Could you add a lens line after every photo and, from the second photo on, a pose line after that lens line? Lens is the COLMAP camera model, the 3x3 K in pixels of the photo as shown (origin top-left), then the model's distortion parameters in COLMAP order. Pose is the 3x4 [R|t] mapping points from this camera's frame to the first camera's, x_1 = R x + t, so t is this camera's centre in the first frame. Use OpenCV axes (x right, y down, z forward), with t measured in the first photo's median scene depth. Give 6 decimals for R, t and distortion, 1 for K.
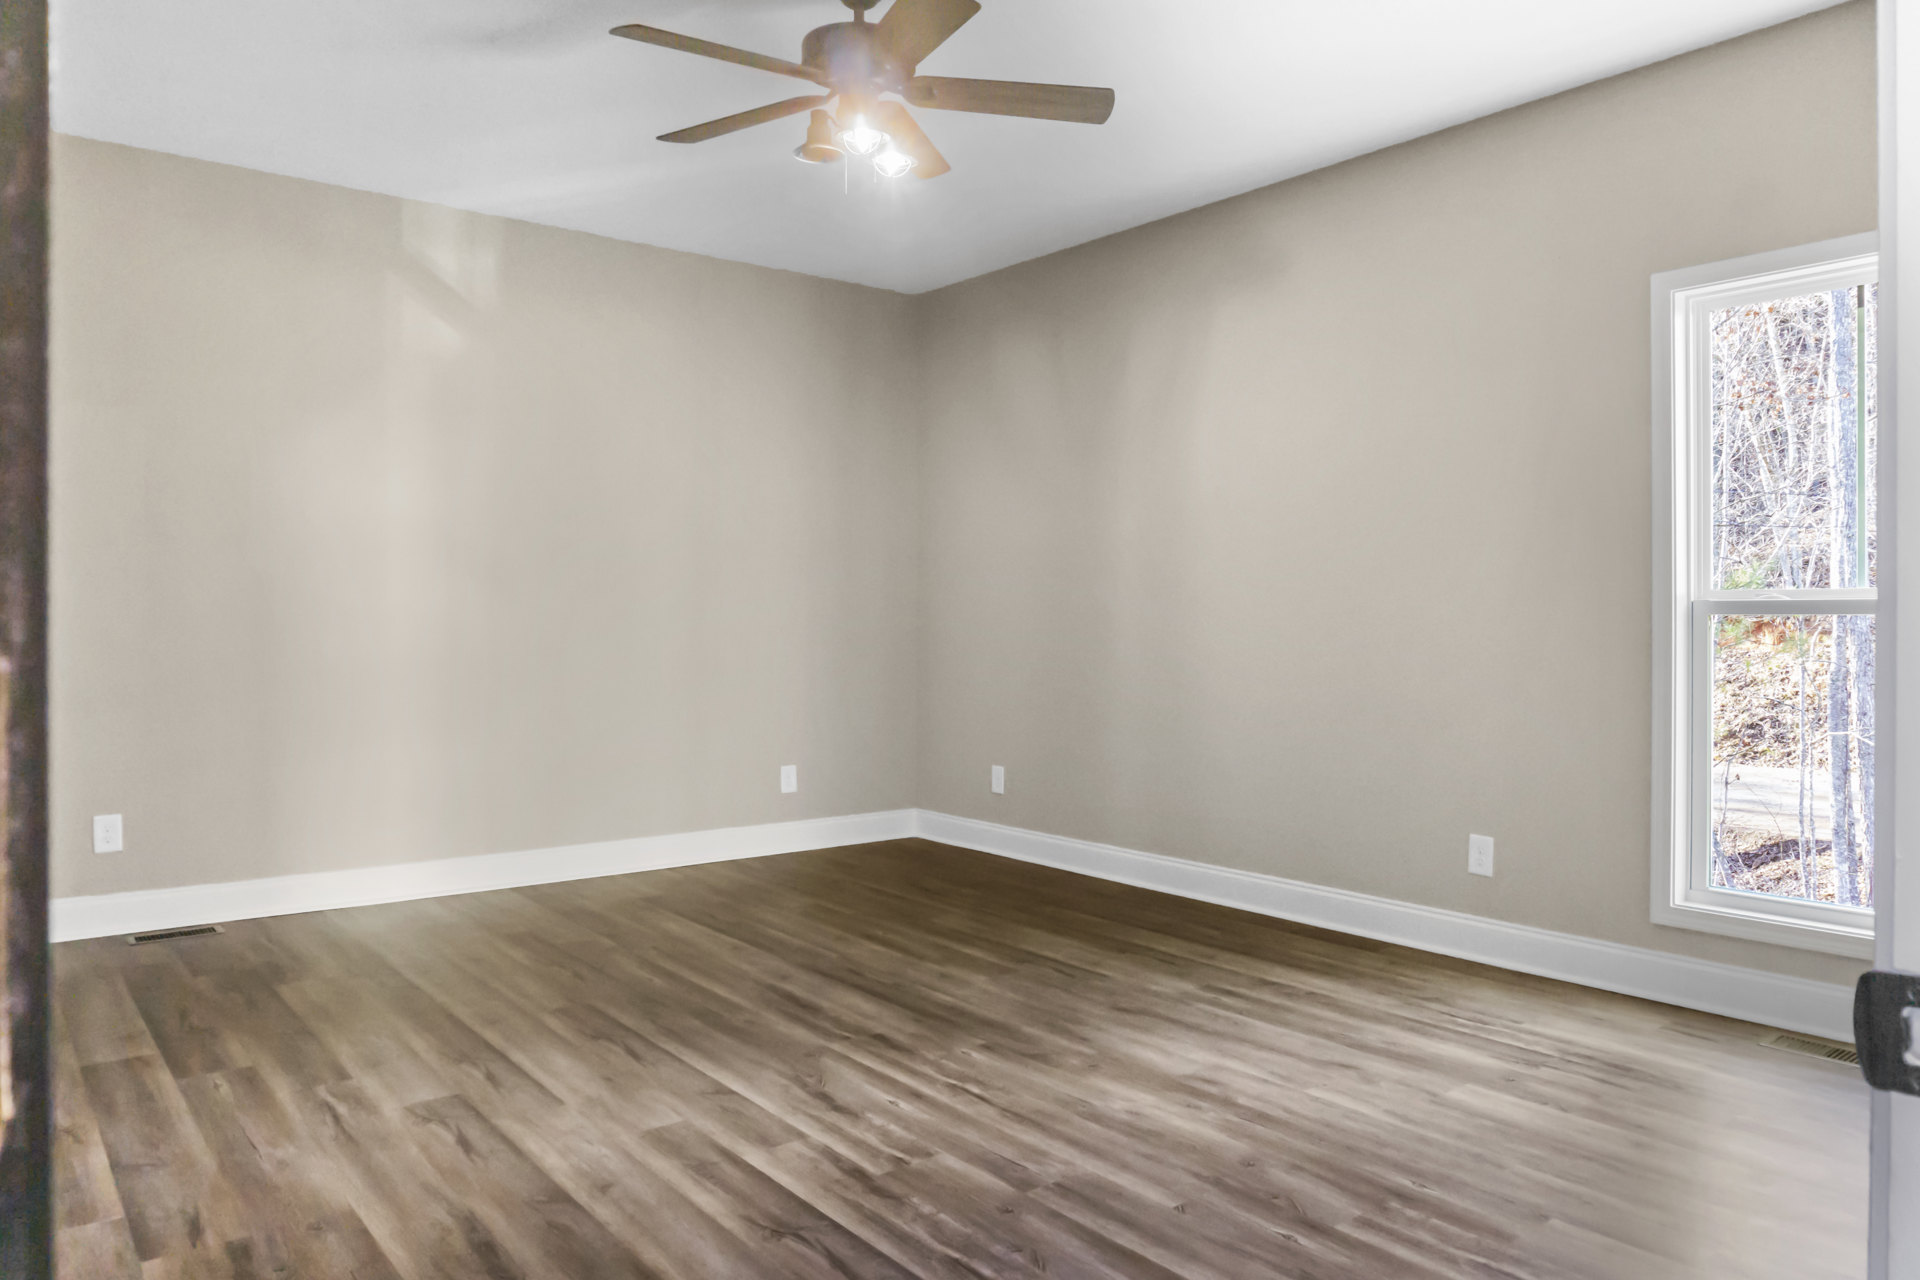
lens RADIAL K [[1314.1, 0, 959.9], [0, 1314.1, 632.2], [0, 0, 1]] dist [0.002673, 0.000920]
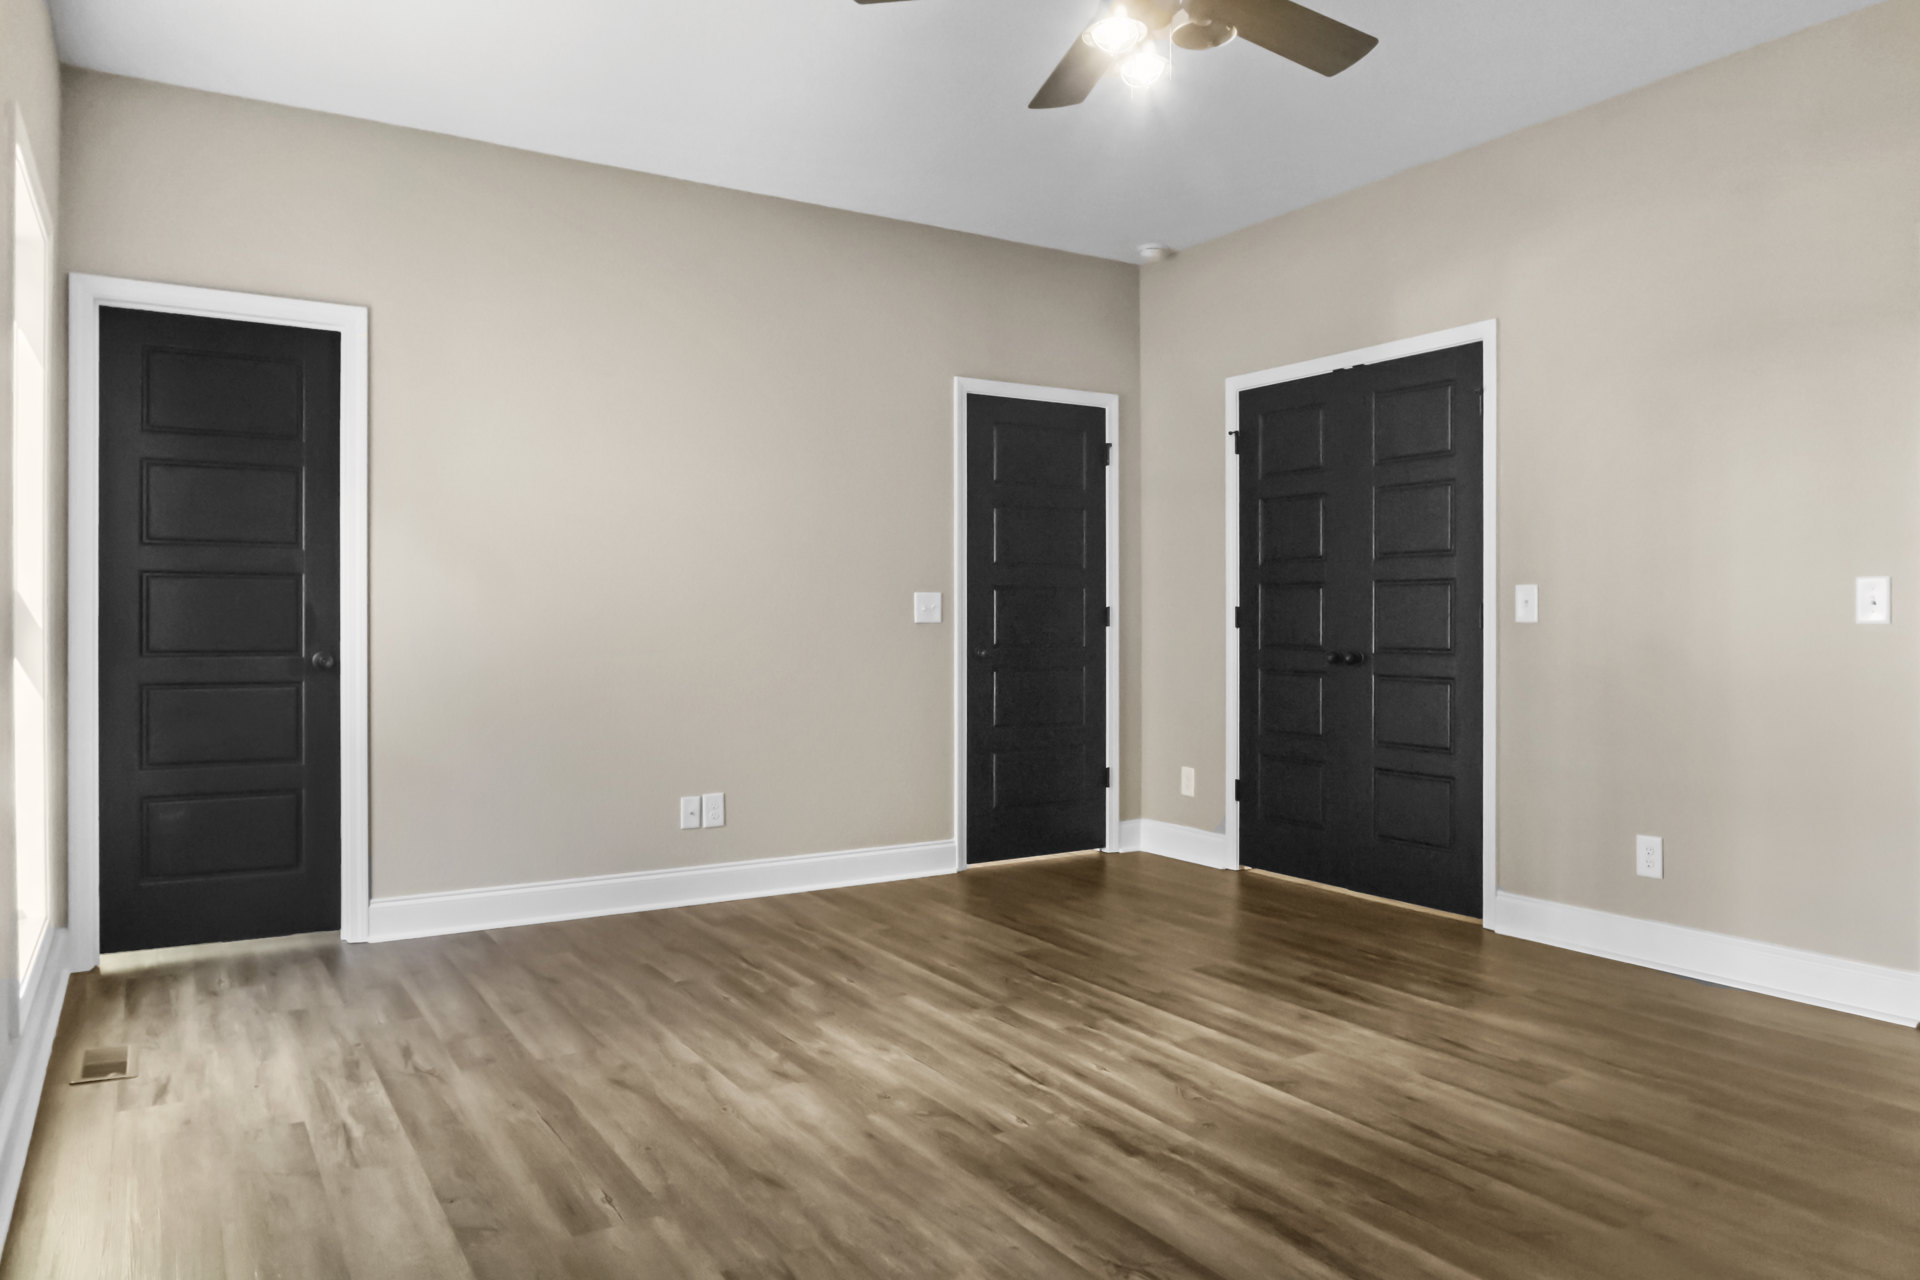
lens RADIAL K [[1314.1, 0, 960.2], [0, 1314.1, 633.2], [0, 0, 1]] dist [0.002673, 0.000920]
pose [[-0.993661, -0.004853, 0.112309, -0.054252], [-0.002214, 0.999719, 0.023612, -0.011677], [-0.112392, 0.023214, -0.993393, 2.041153]]
